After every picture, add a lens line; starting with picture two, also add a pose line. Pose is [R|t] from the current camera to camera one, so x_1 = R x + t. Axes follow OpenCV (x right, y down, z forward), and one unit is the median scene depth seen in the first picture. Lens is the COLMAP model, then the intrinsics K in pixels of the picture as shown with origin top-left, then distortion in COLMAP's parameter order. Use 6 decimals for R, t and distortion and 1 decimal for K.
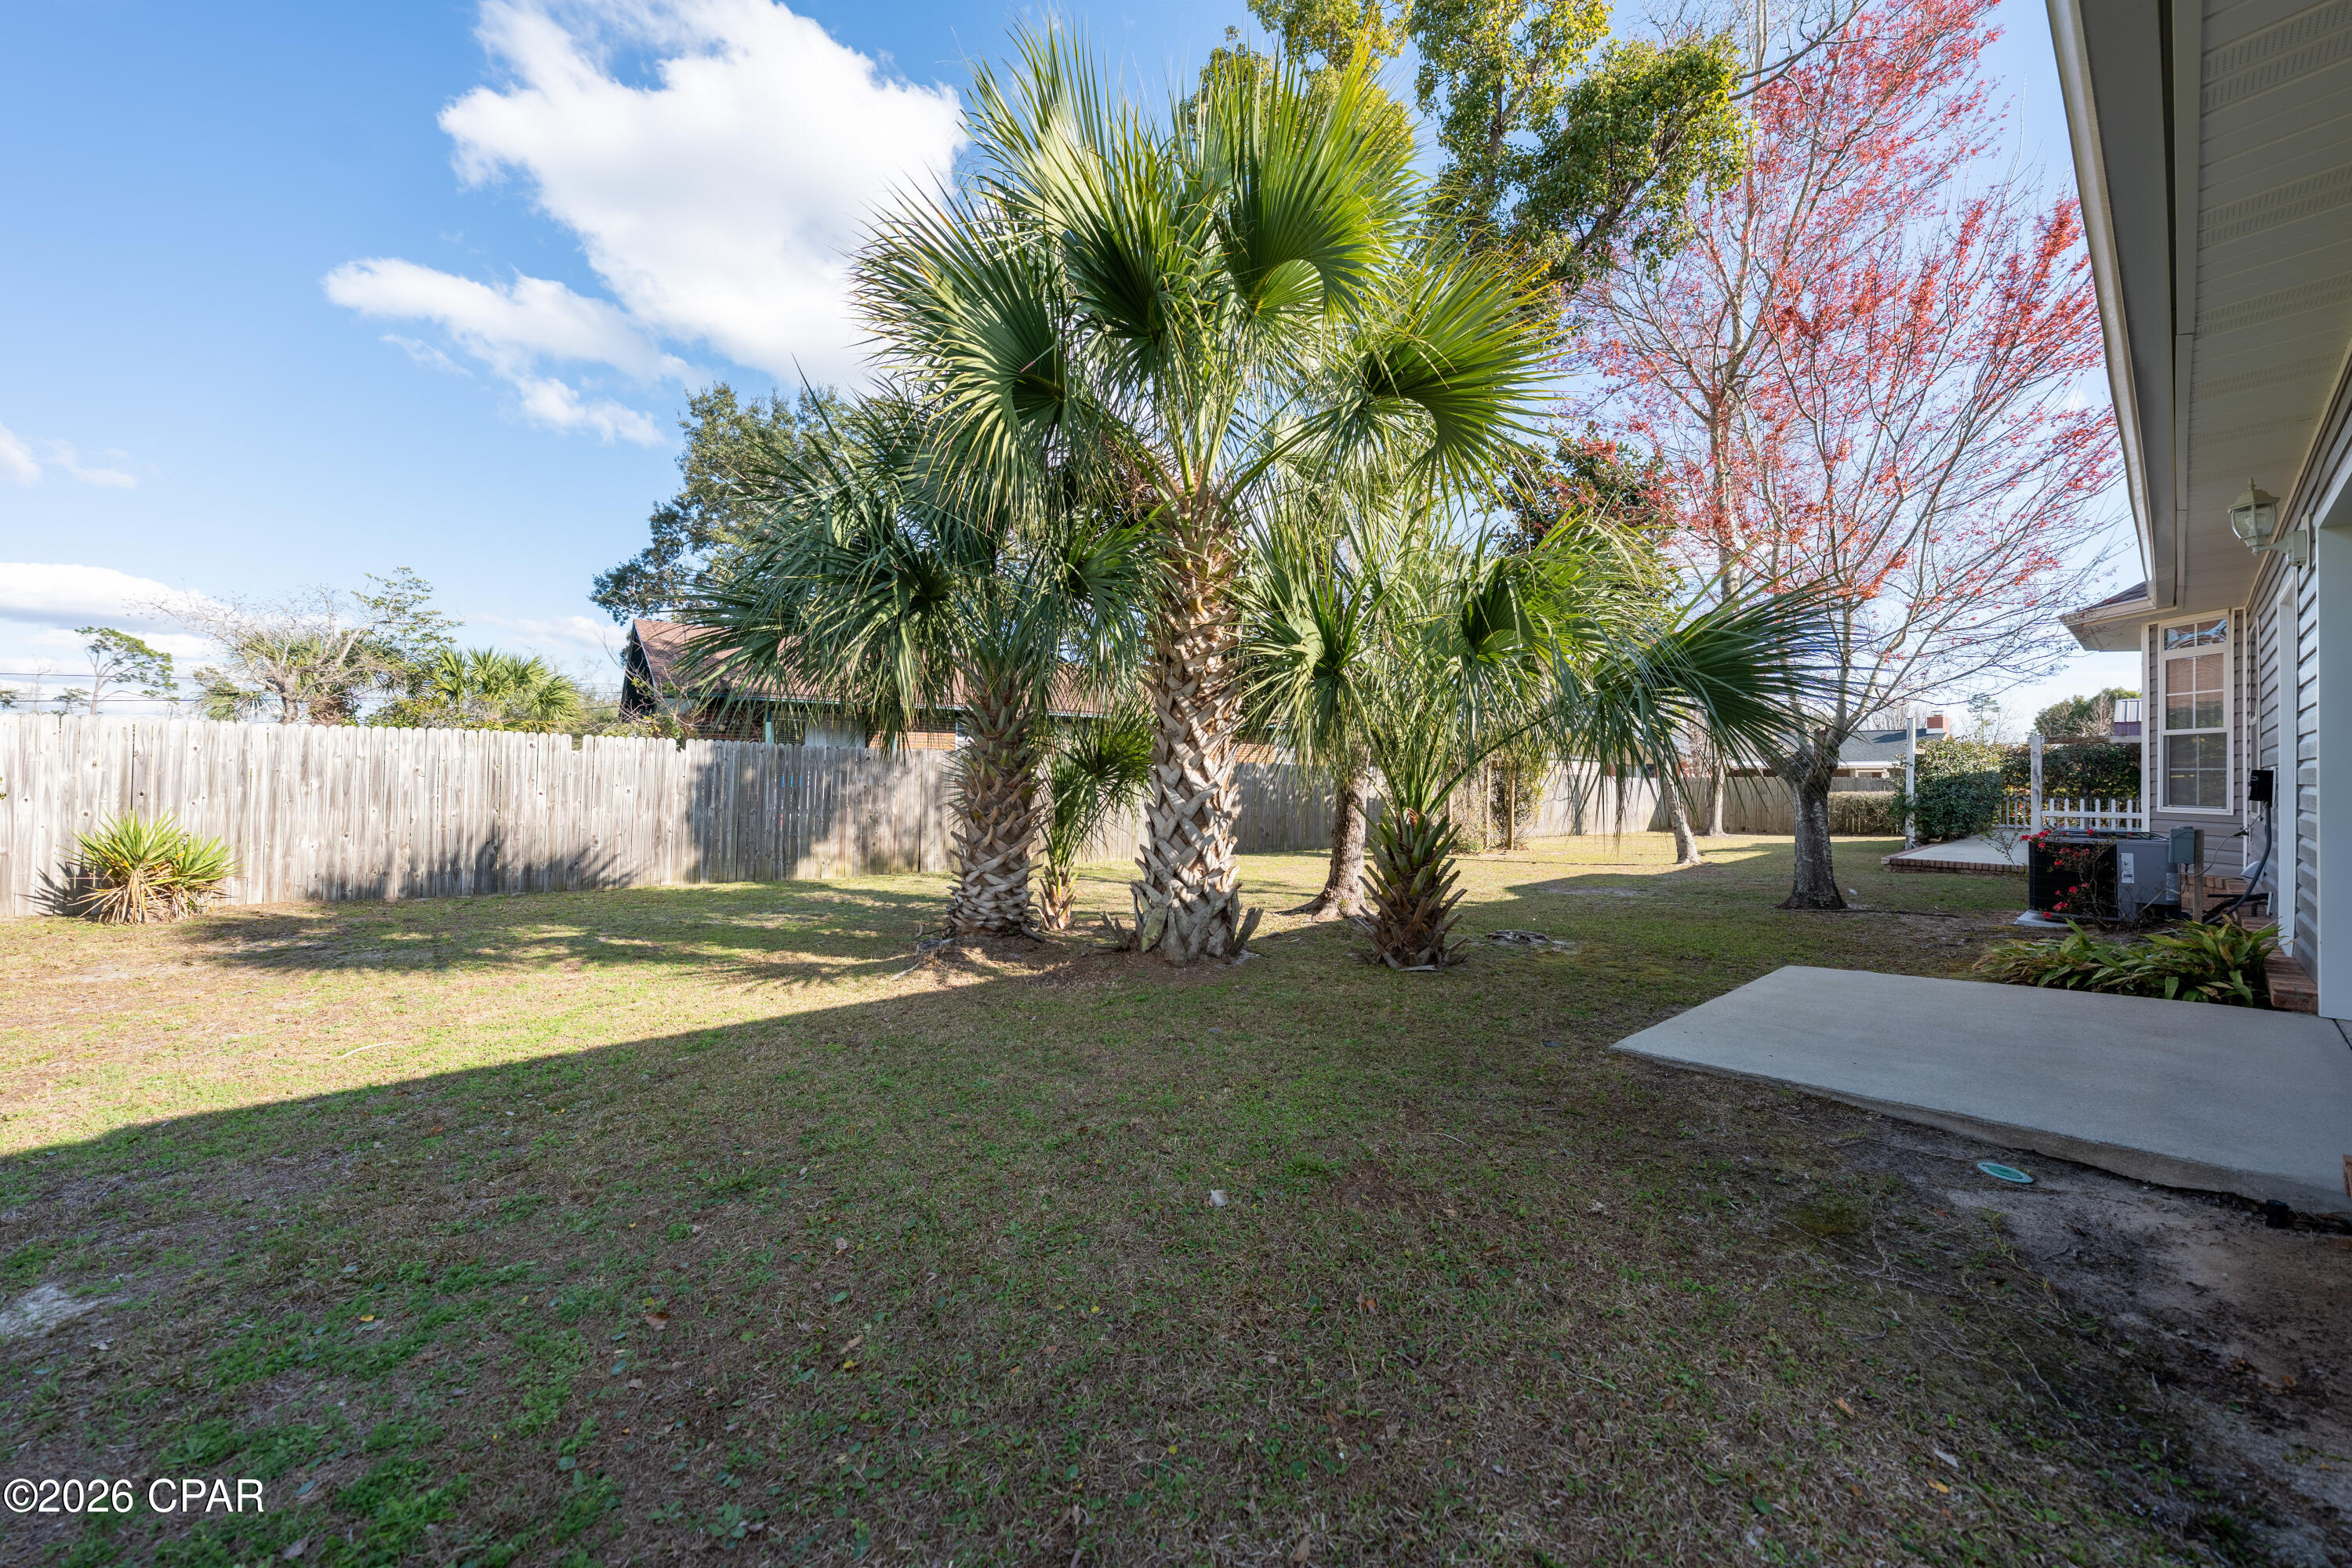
lens RADIAL K [[797.5, 0, 1186.3], [0, 797.5, 774.5], [0, 0, 1]] dist [0.000678, 0.000180]
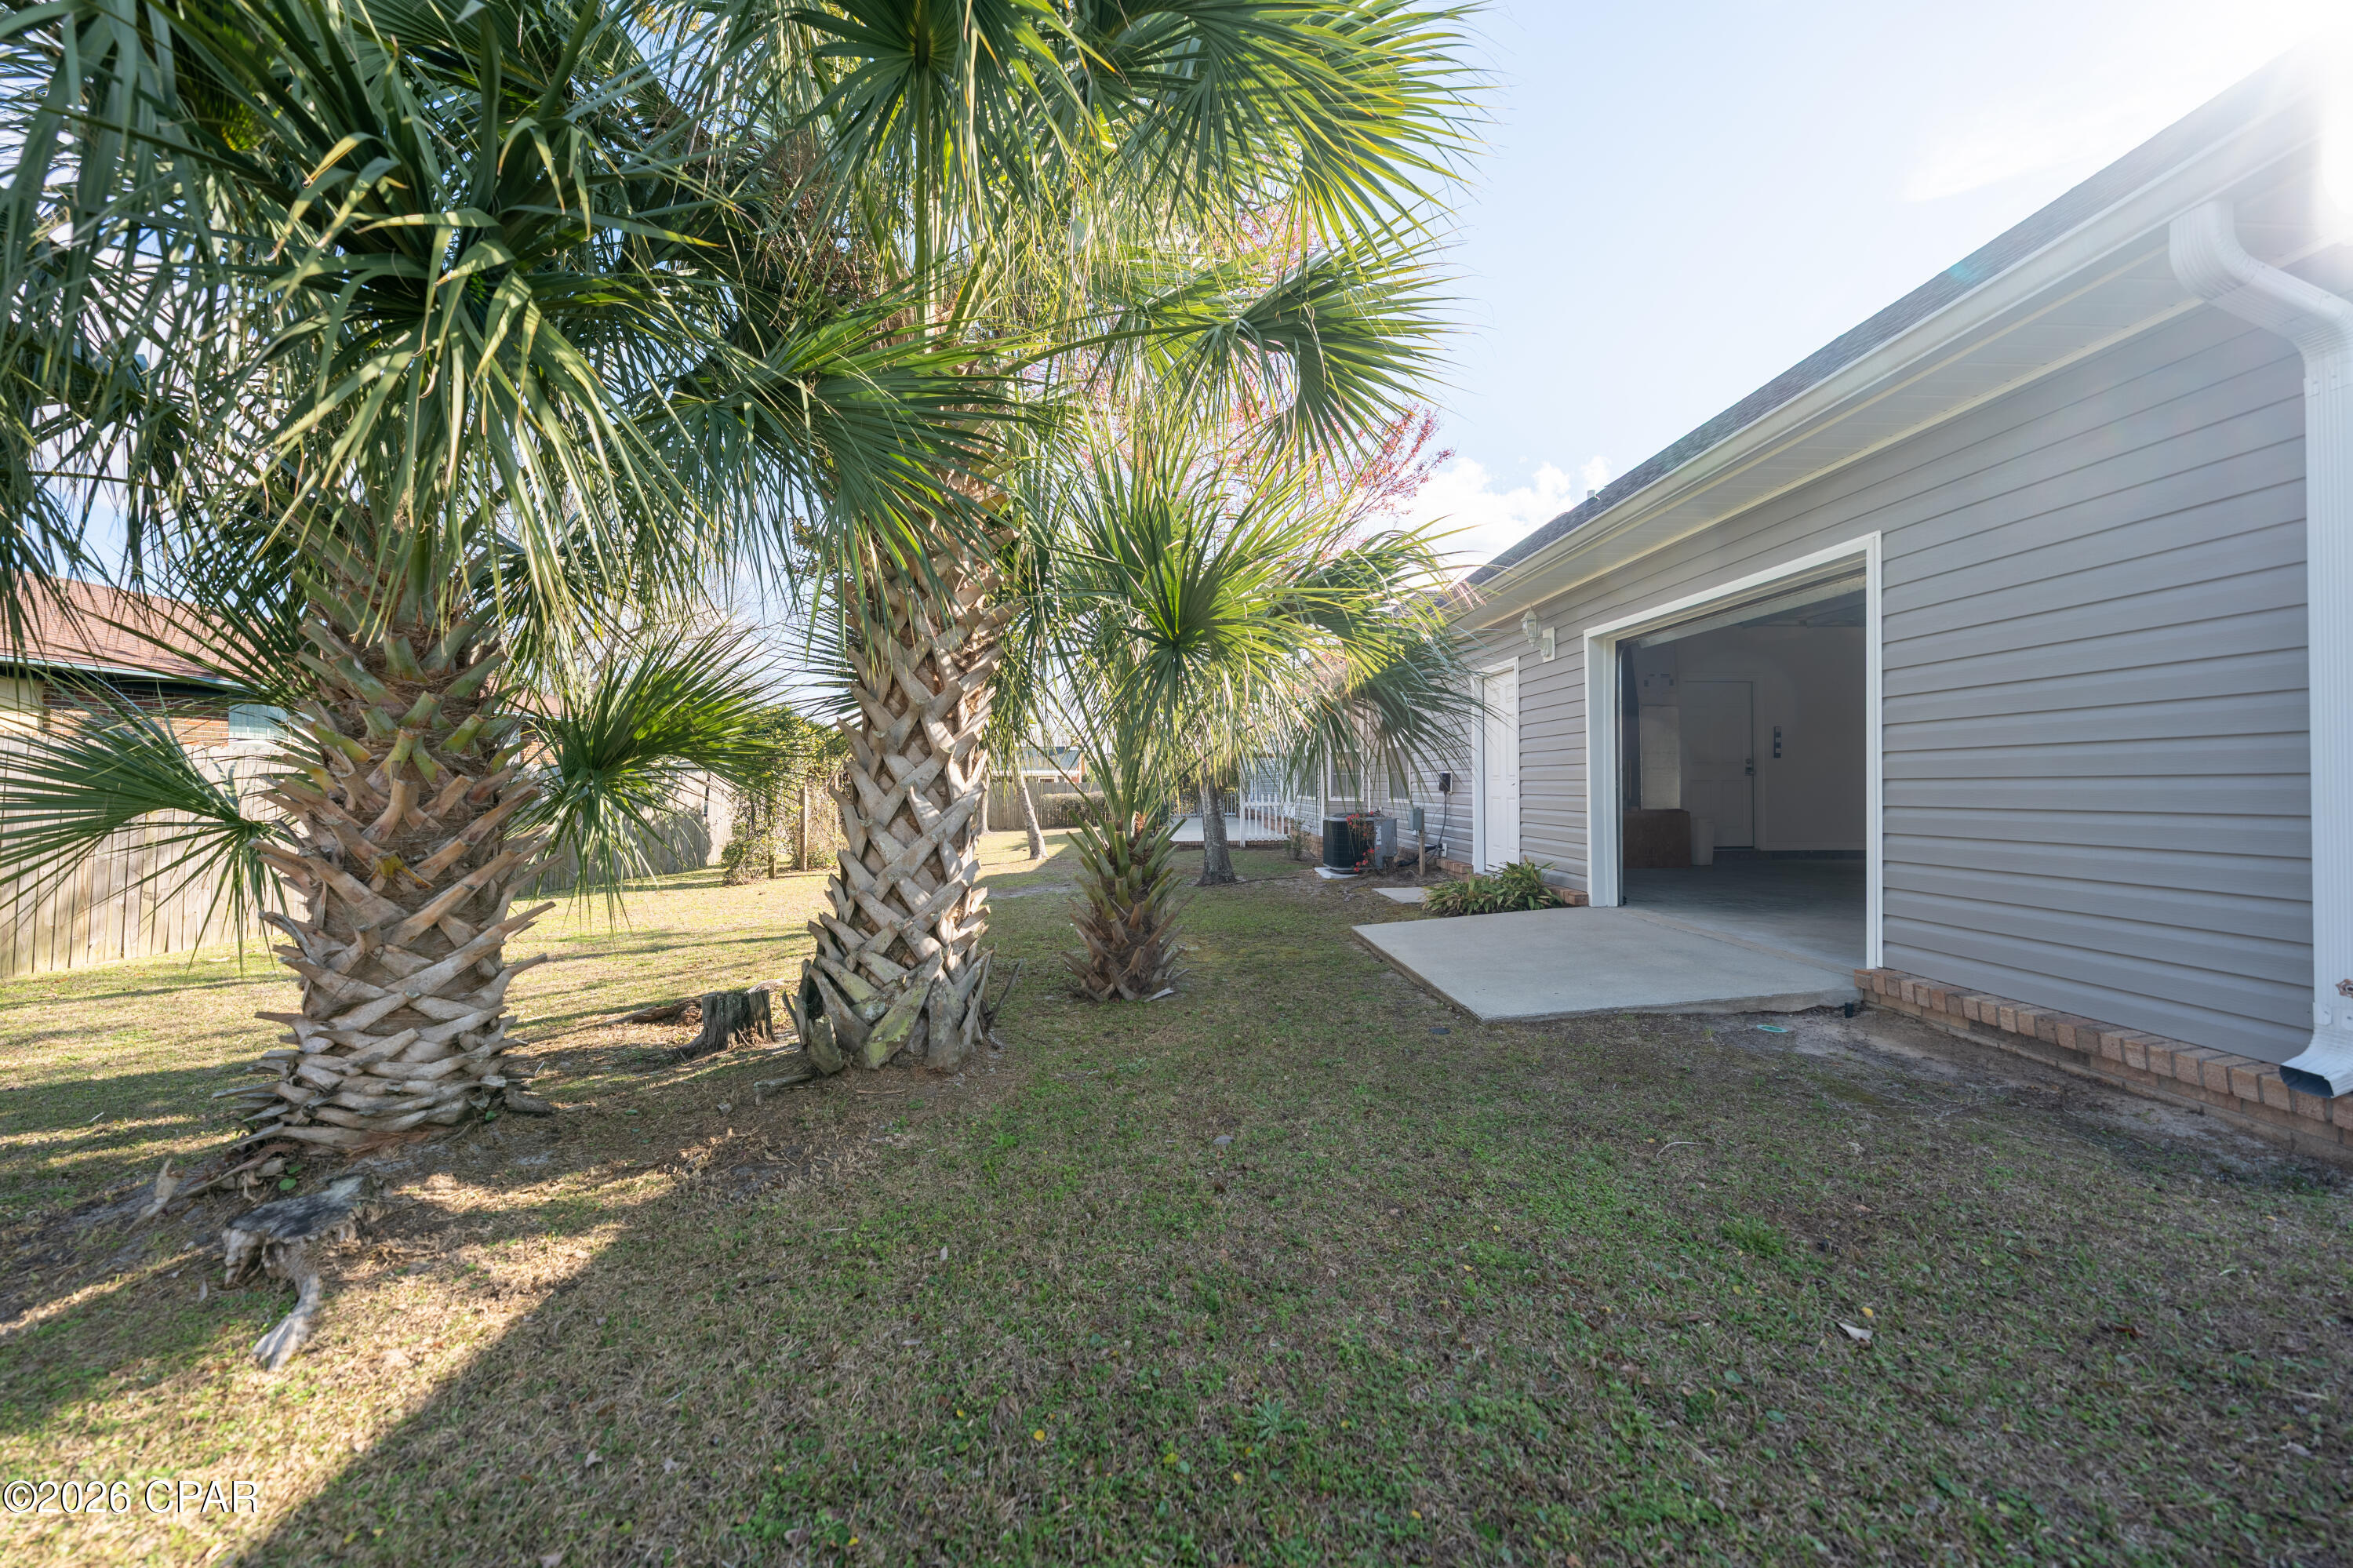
lens RADIAL K [[797.9, 0, 1174.4], [0, 797.9, 790.8], [0, 0, 1]] dist [0.000678, 0.000180]
pose [[0.594010, -0.012655, 0.804358, -0.260092], [0.006062, 0.999918, 0.011256, 0.006330], [-0.804435, -0.001810, 0.594038, 0.302778]]
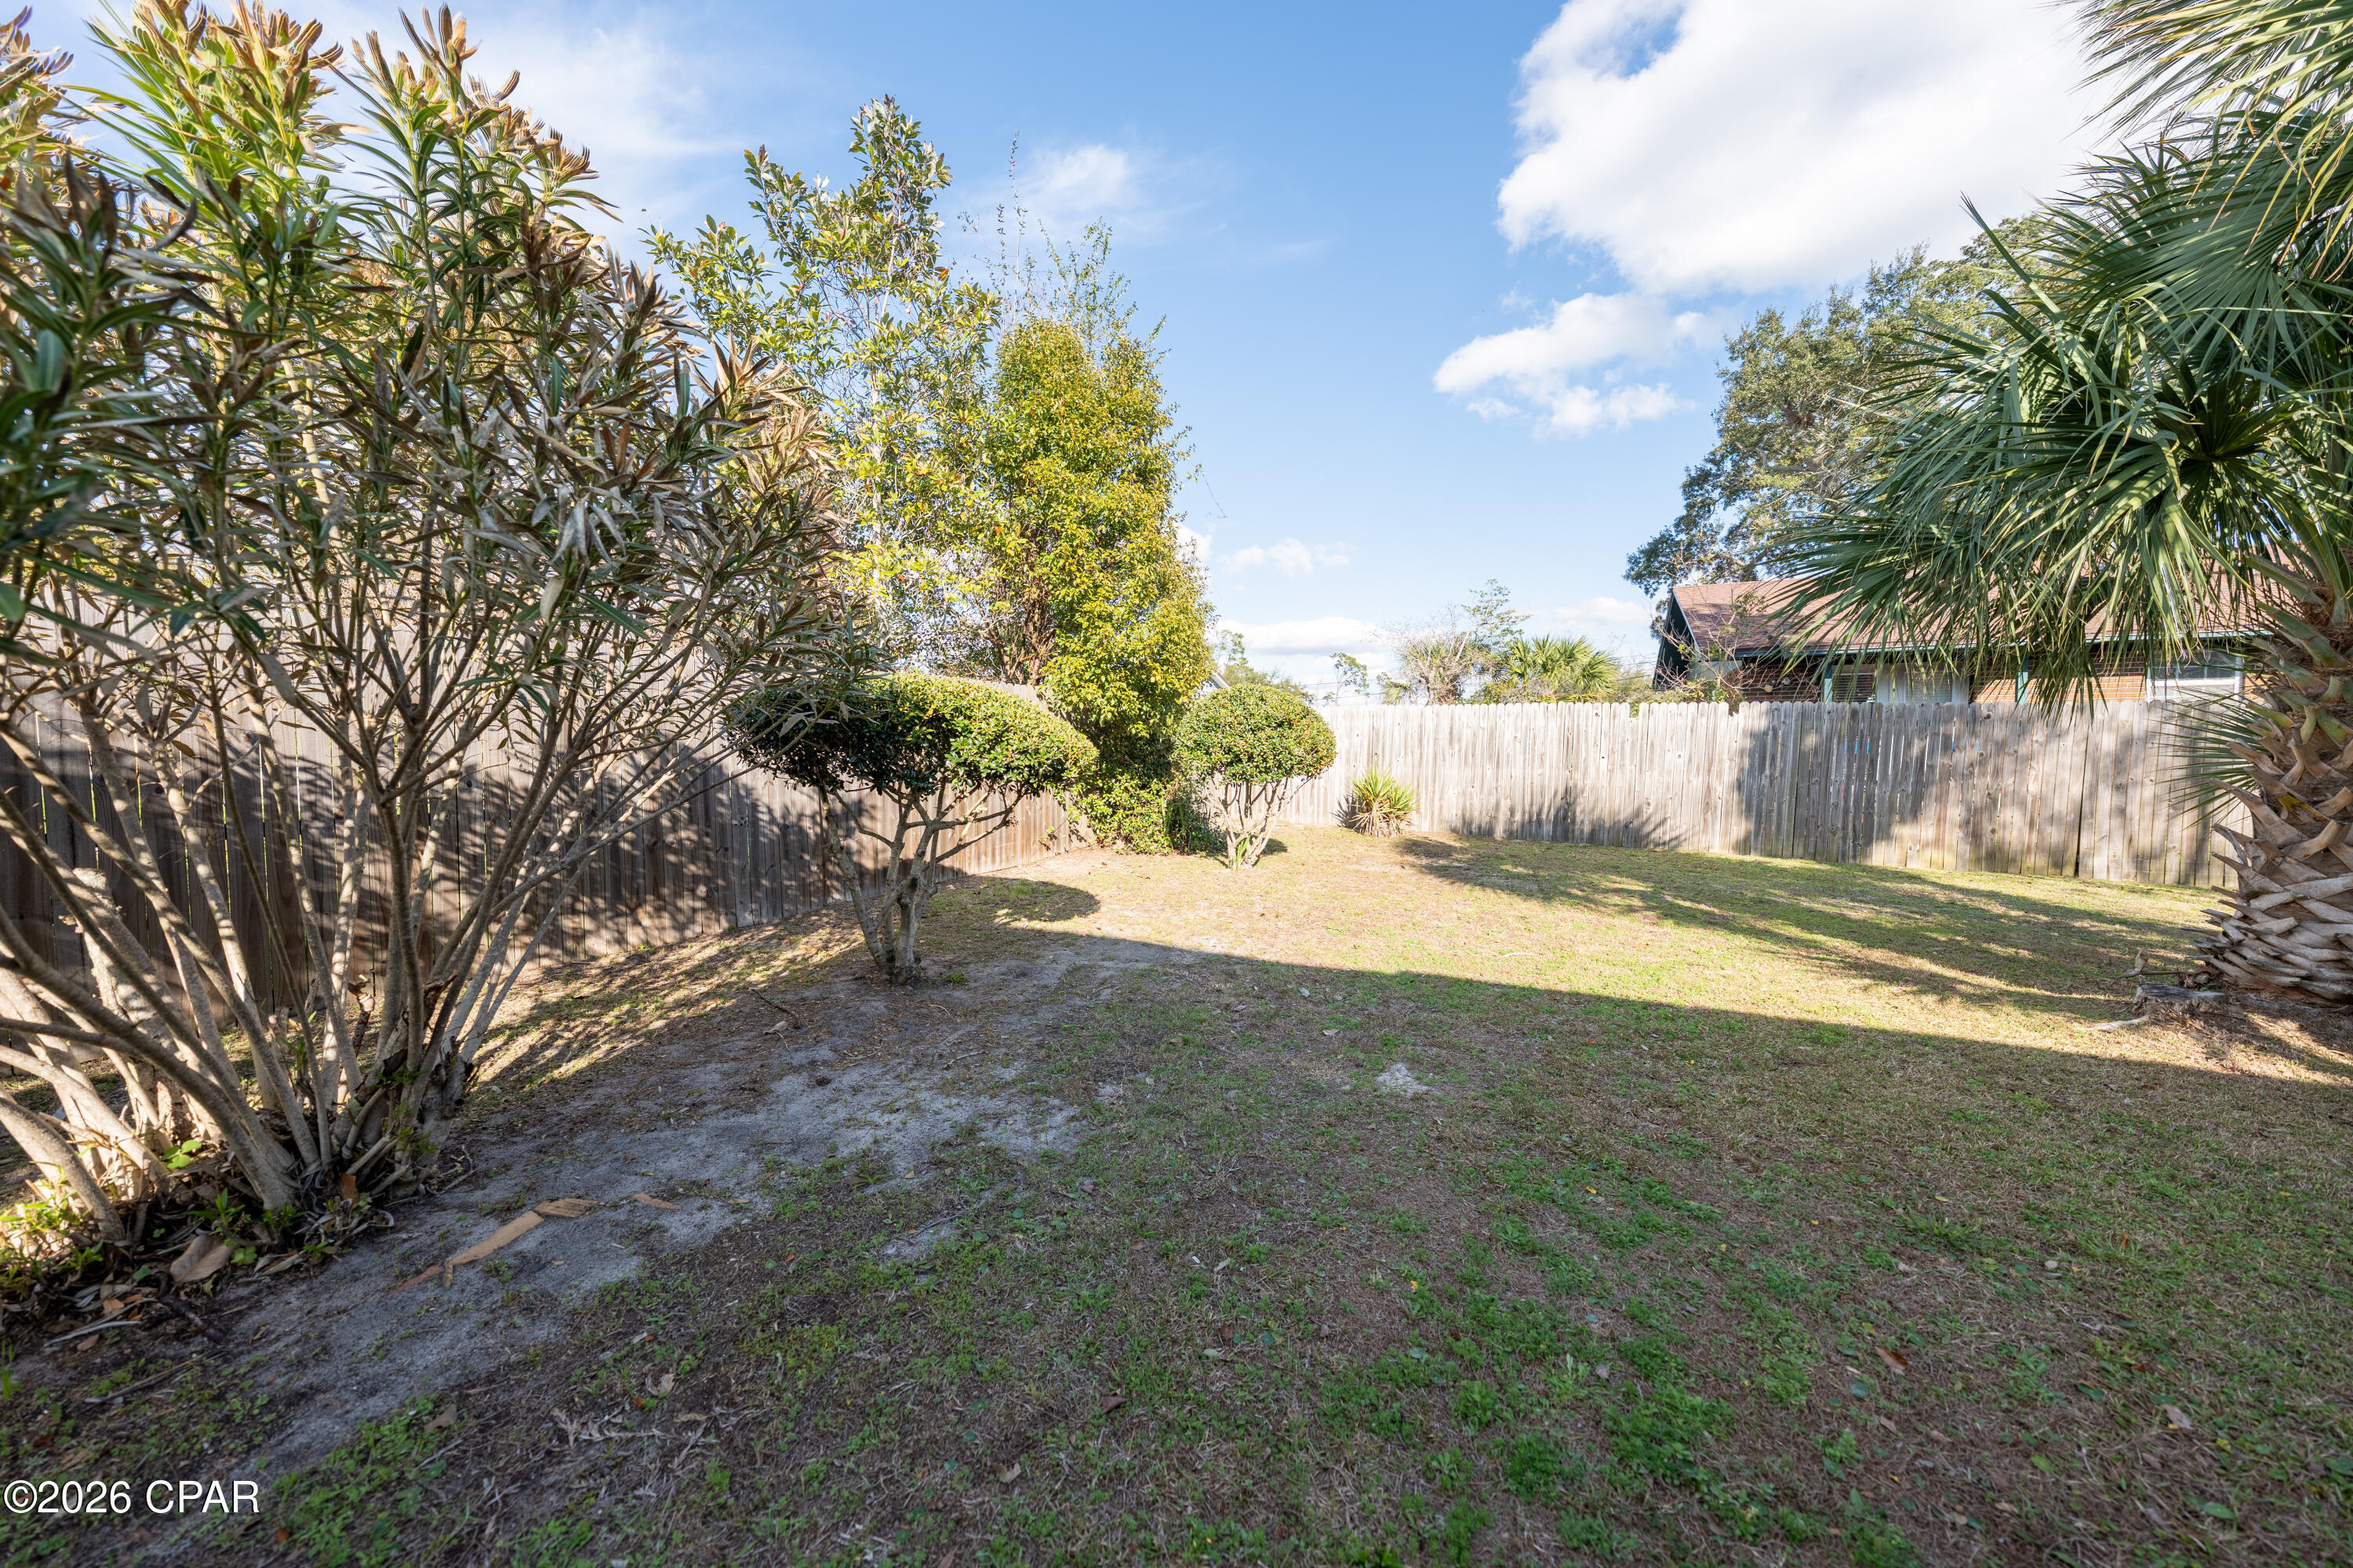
lens RADIAL K [[797.9, 0, 1180.8], [0, 797.9, 776.0], [0, 0, 1]] dist [0.000678, 0.000180]
pose [[0.438855, 0.034819, -0.897883, -0.063935], [0.003102, 0.999184, 0.040263, 0.002796], [0.898553, -0.020455, 0.438389, -0.017232]]
